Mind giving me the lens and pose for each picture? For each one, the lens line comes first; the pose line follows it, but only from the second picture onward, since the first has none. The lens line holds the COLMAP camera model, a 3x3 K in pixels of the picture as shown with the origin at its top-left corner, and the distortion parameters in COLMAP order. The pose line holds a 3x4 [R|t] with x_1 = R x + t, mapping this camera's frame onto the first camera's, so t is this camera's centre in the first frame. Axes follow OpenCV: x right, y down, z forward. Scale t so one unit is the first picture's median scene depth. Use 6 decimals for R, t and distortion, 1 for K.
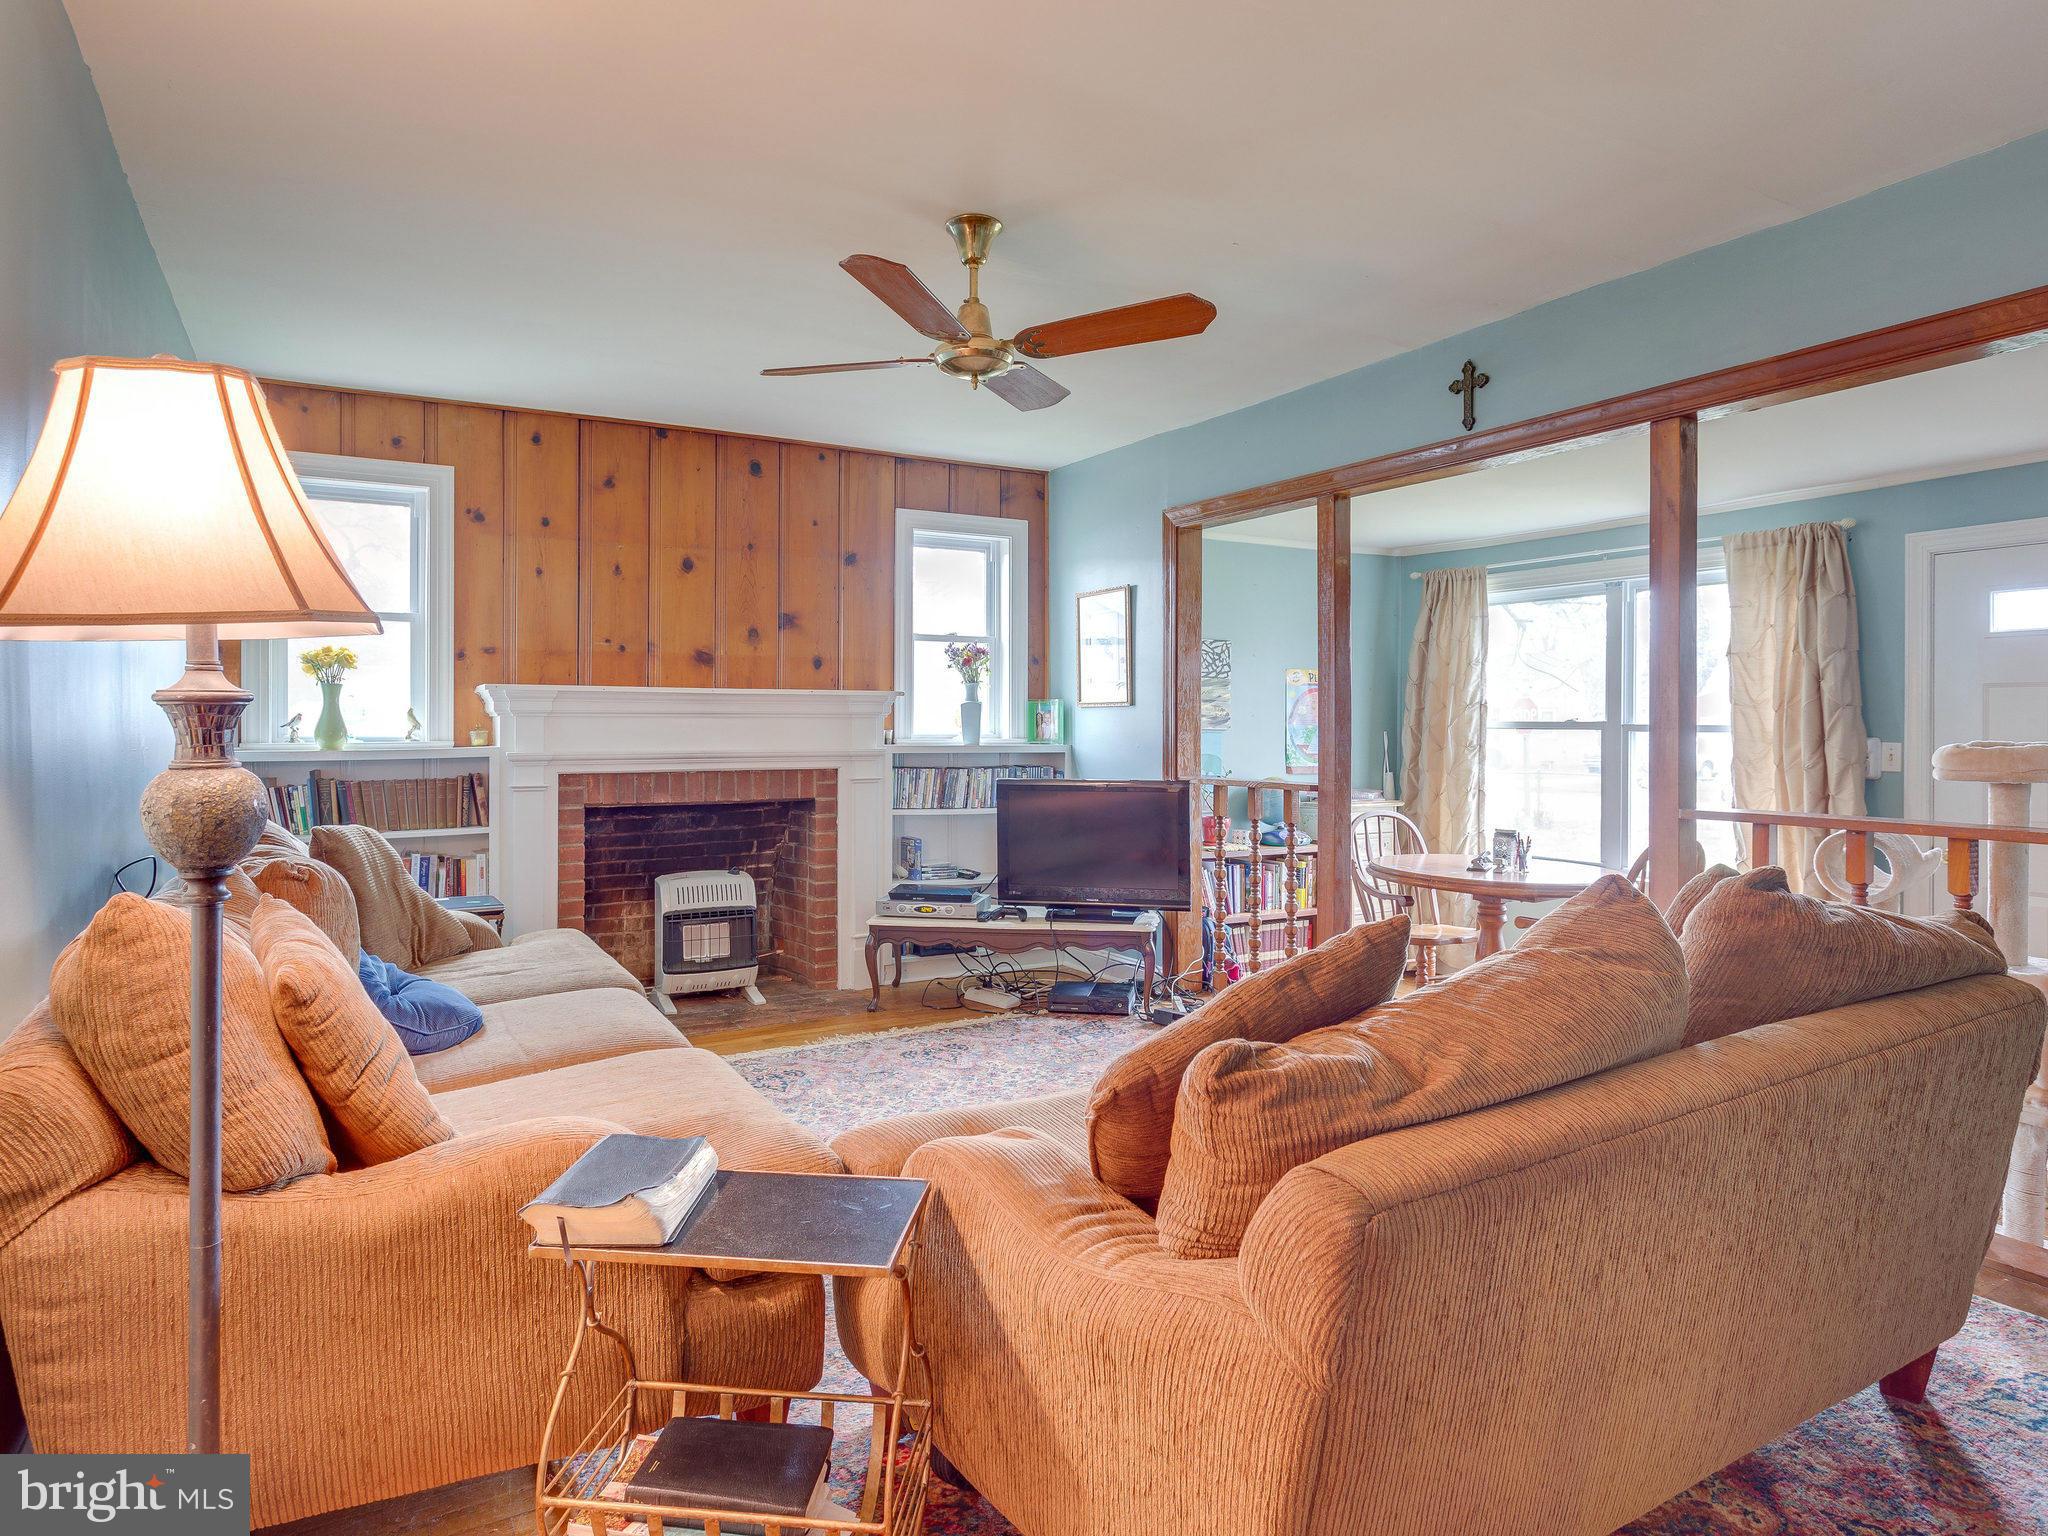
lens RADIAL K [[1209.9, 0, 1044.5], [0, 1209.9, 729.5], [0, 0, 1]] dist [0.000139, 0.000032]
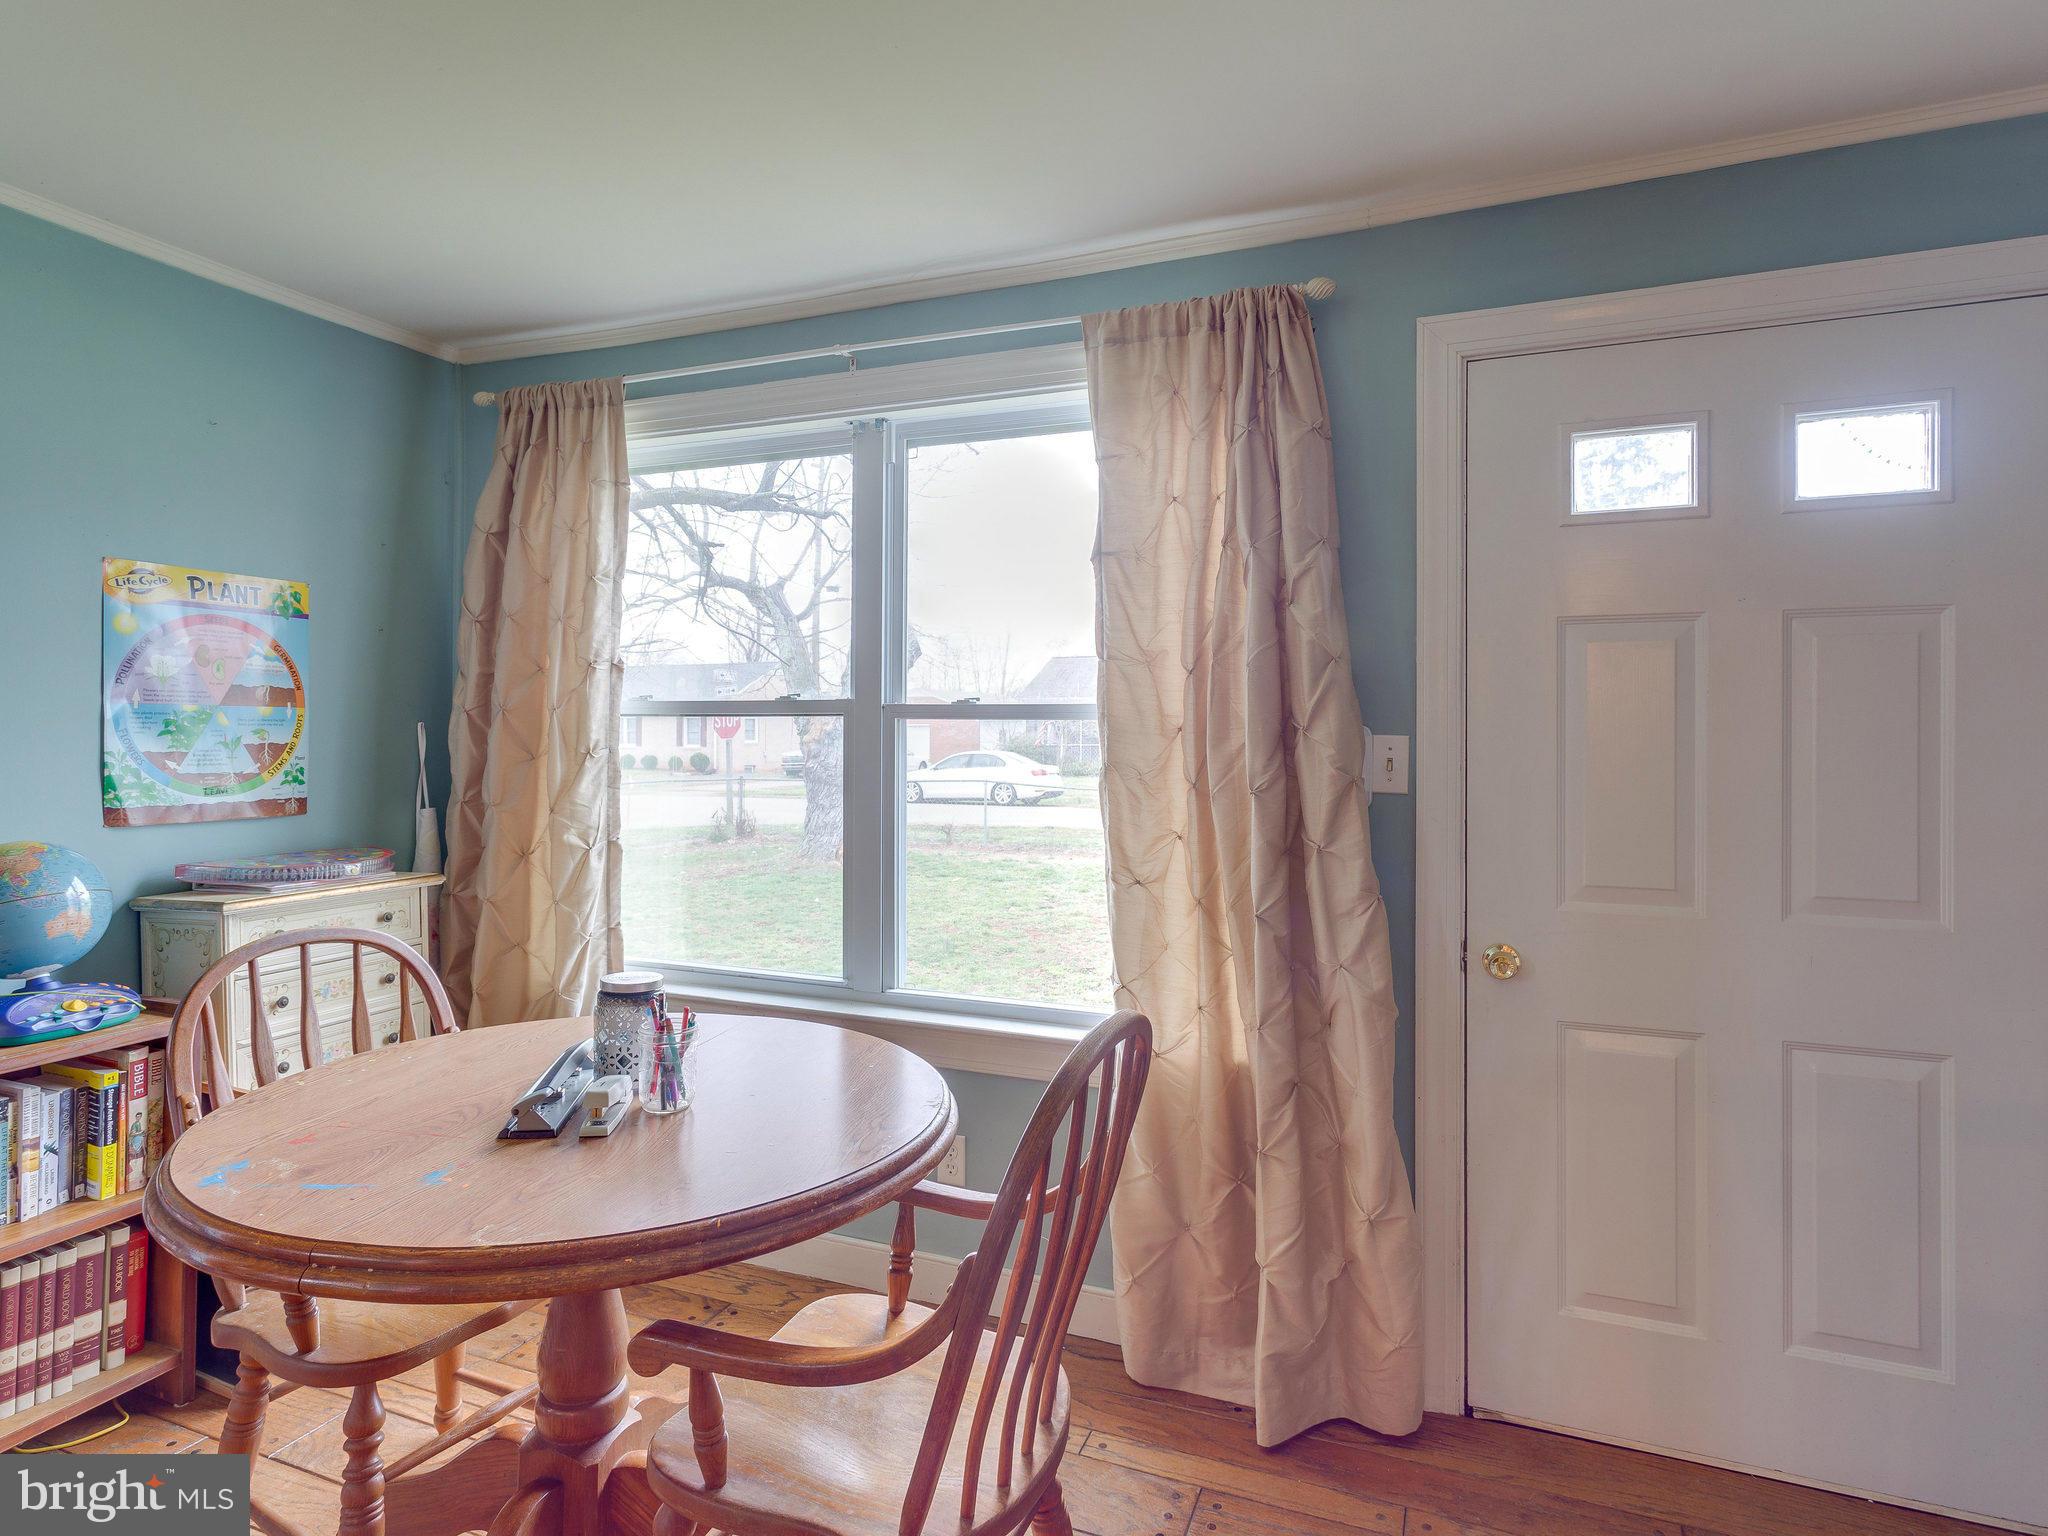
lens RADIAL K [[1209.9, 0, 1044.5], [0, 1209.9, 729.5], [0, 0, 1]] dist [0.000139, 0.000032]
pose [[0.808868, -0.001950, 0.587987, 0.266708], [0.003408, 0.999993, -0.001373, 0.008132], [-0.587980, 0.003115, 0.808869, 0.627854]]
